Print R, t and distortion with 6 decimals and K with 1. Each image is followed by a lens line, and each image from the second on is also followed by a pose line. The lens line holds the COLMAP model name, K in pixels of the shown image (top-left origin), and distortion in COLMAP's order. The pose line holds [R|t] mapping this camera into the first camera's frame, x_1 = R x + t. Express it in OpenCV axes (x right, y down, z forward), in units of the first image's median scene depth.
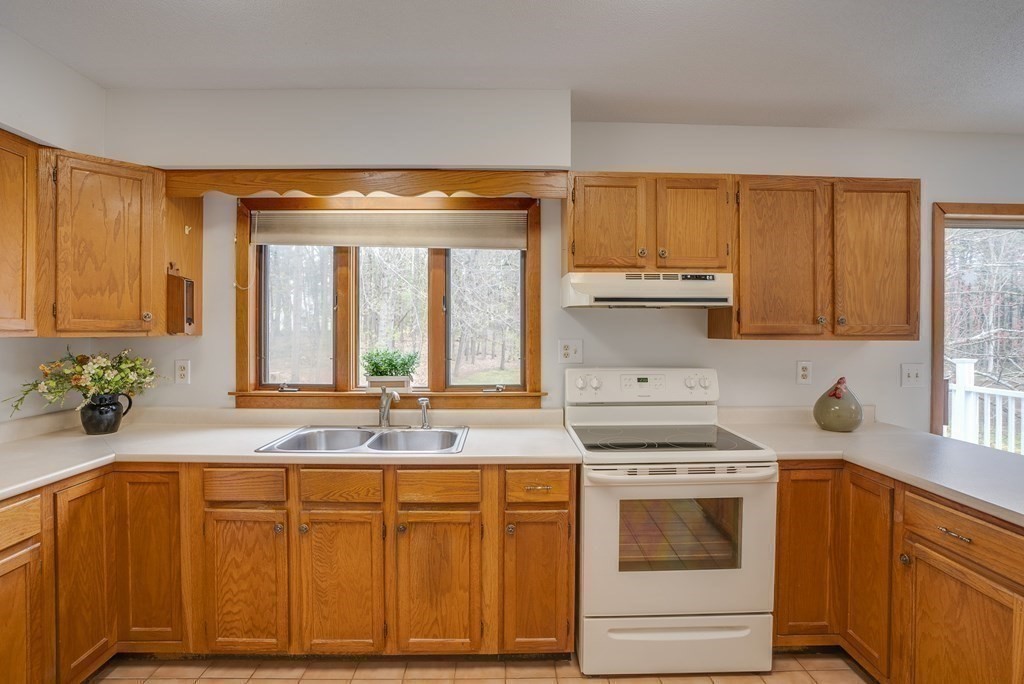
lens RADIAL K [[499.6, 0, 520.0], [0, 499.6, 337.4], [0, 0, 1]] dist [-0.047962, 0.006866]
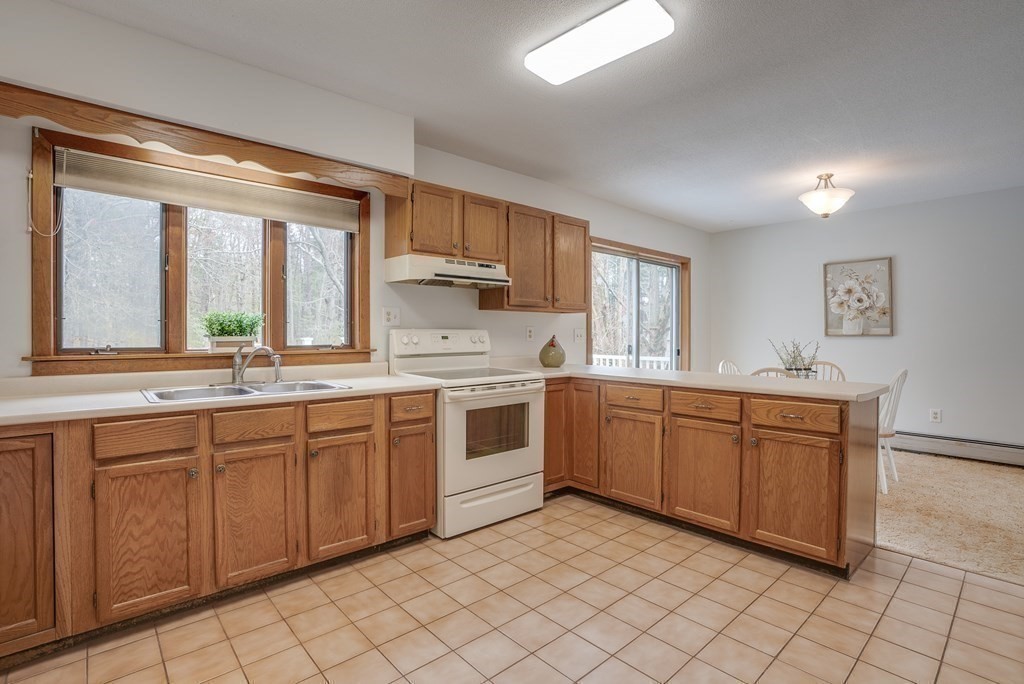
lens RADIAL K [[481.1, 0, 518.1], [0, 481.1, 335.0], [0, 0, 1]] dist [-0.048578, 0.009294]
pose [[0.759316, -0.004360, 0.650707, -0.510715], [0.006300, 0.999980, -0.000651, 0.088145], [-0.650691, 0.004594, 0.759328, -0.157310]]
